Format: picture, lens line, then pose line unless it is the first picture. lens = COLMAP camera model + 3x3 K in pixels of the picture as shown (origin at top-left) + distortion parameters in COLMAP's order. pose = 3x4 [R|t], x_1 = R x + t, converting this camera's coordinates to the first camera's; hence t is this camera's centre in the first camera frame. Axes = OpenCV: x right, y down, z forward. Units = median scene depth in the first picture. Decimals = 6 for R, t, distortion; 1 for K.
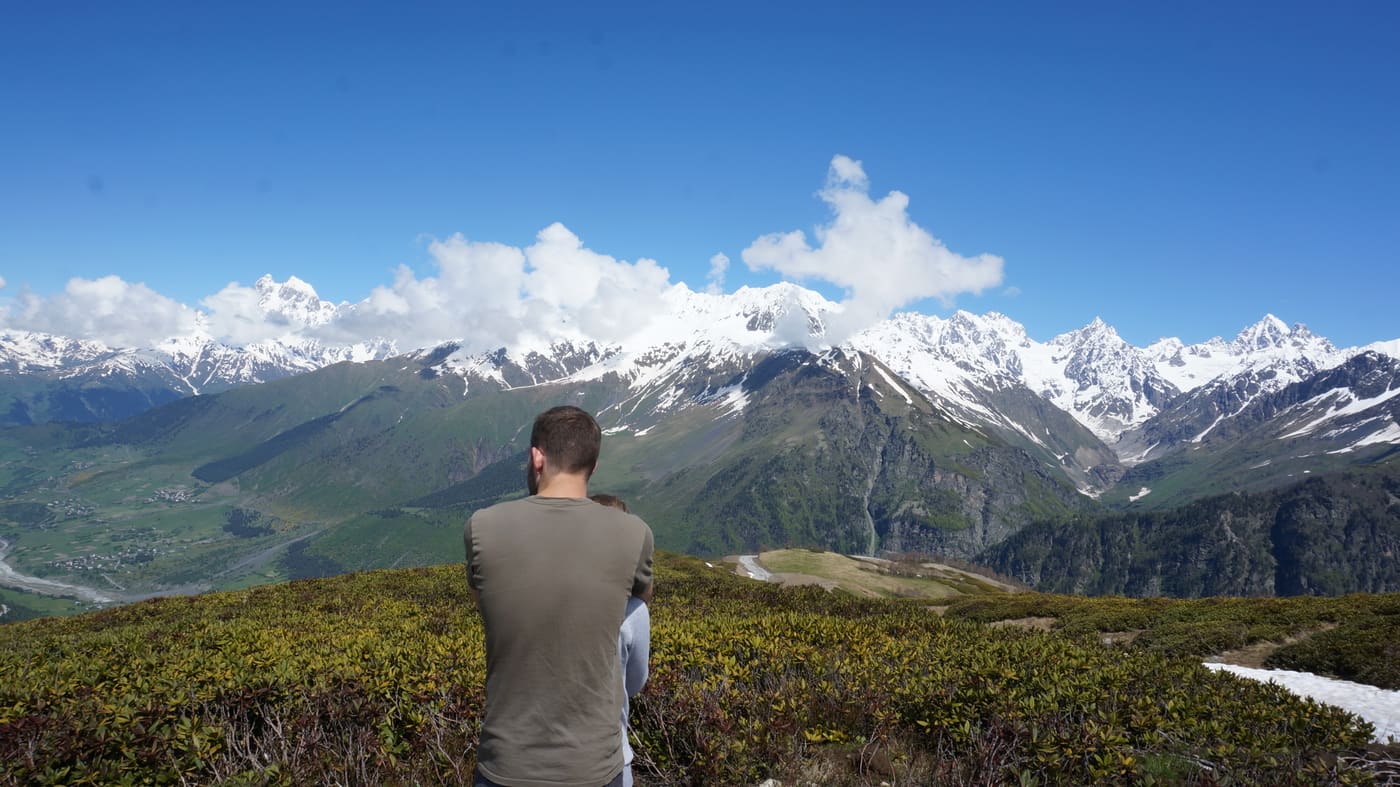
lens RADIAL K [[1094.8, 0, 700.3], [0, 1094.8, 392.3], [0, 0, 1]] dist [-0.030191, 0.032270]
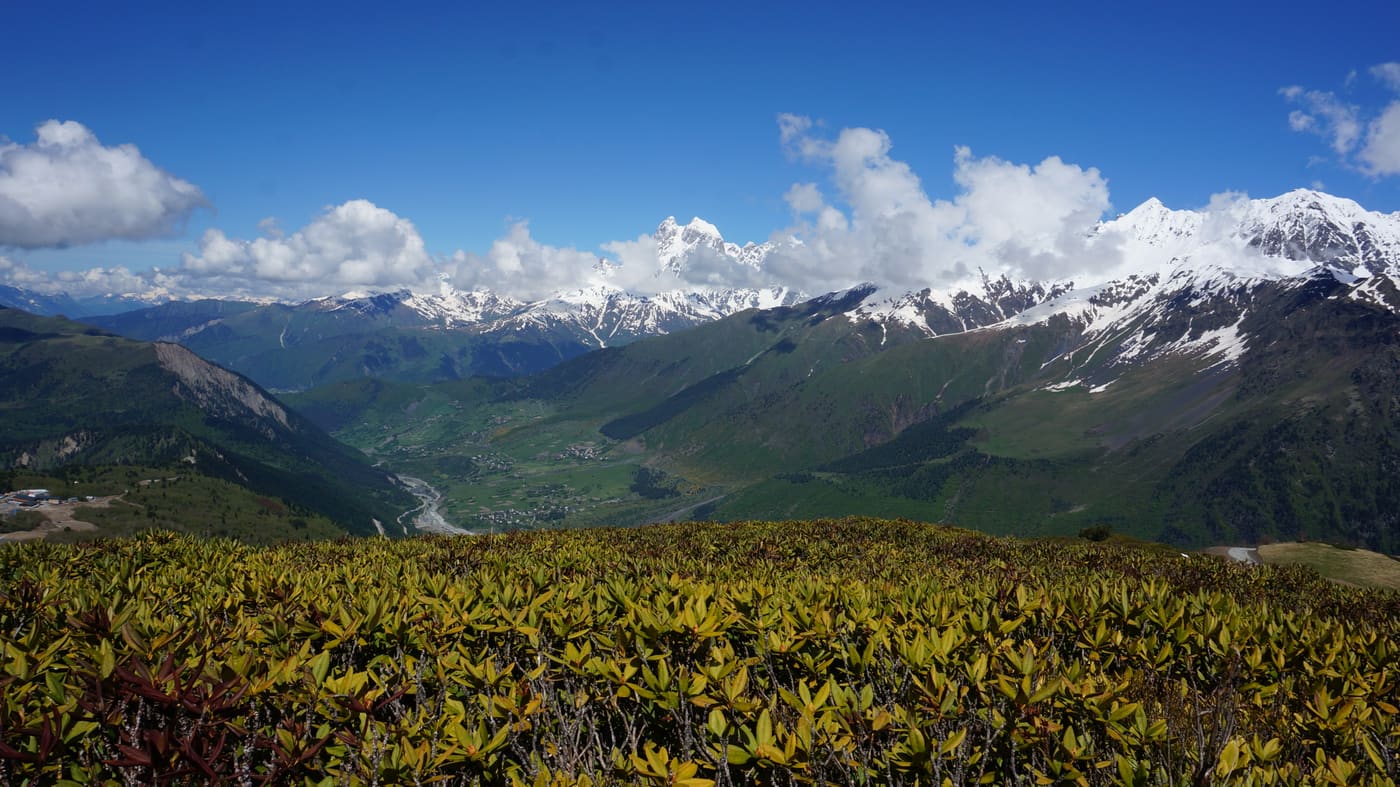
lens RADIAL K [[1094.8, 0, 698.7], [0, 1094.8, 399.2], [0, 0, 1]] dist [-0.030191, 0.032270]
pose [[0.911389, 0.010316, -0.411416, 0.008830], [0.015937, 0.998051, 0.060330, -0.008879], [0.411236, -0.061541, 0.909449, 0.151819]]
